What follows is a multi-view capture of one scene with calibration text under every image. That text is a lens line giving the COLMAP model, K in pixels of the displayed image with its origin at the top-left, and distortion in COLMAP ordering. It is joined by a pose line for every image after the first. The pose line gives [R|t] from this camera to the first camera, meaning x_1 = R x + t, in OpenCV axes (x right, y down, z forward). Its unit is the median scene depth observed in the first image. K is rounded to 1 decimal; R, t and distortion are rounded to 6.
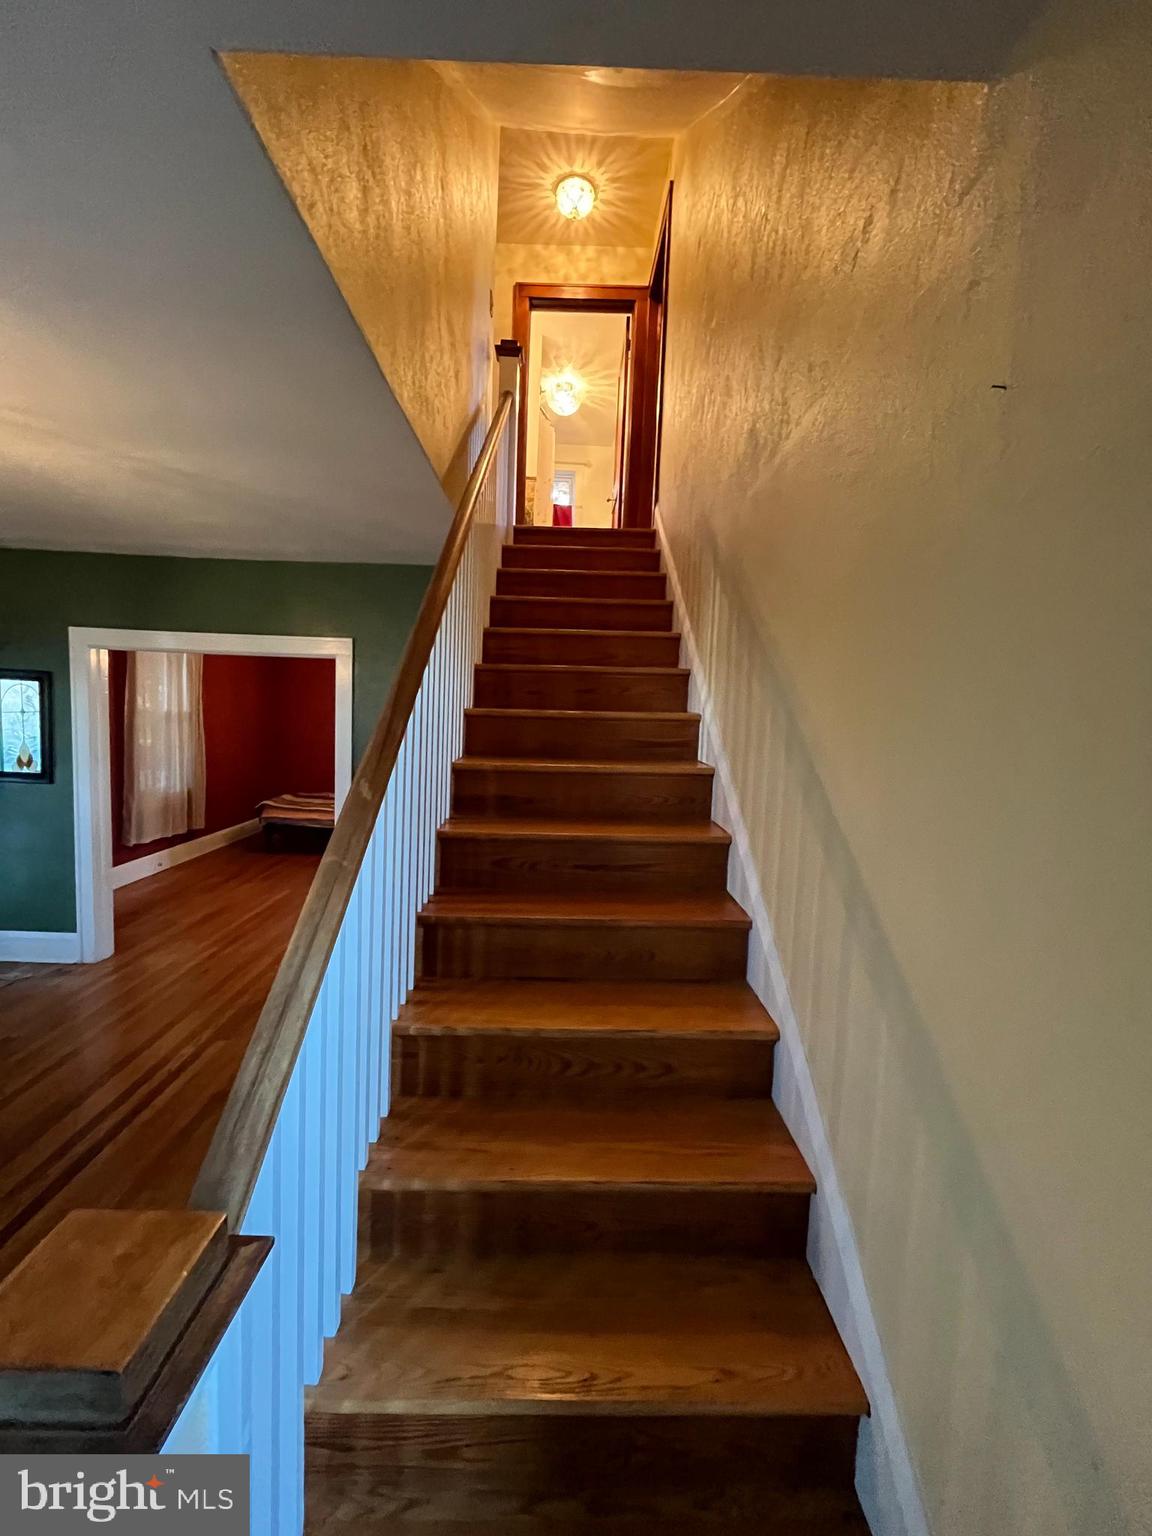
lens RADIAL K [[624.4, 0, 573.9], [0, 624.4, 764.3], [0, 0, 1]] dist [-0.003041, 0.000028]
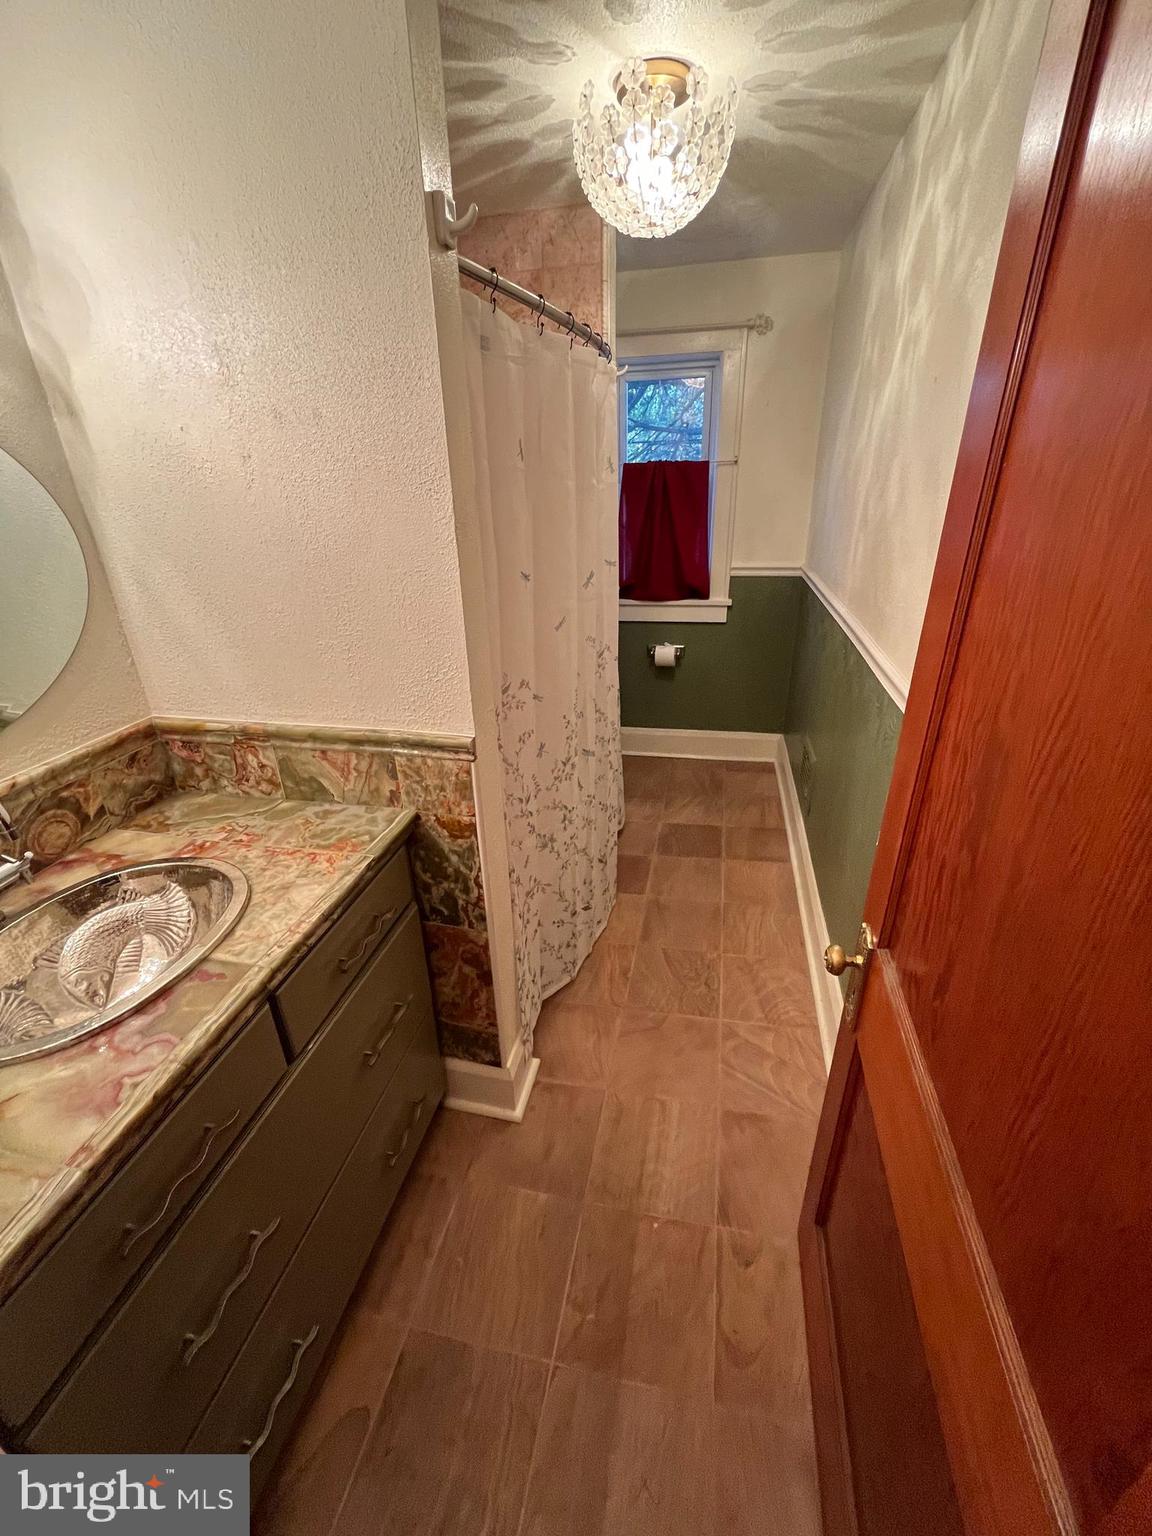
lens RADIAL K [[624.4, 0, 574.7], [0, 624.4, 767.1], [0, 0, 1]] dist [-0.003041, 0.000028]
pose [[0.970073, 0.041976, -0.239157, 0.018874], [0.043521, 0.938935, 0.341330, -0.447623], [0.238881, -0.341524, 0.909009, 0.703472]]
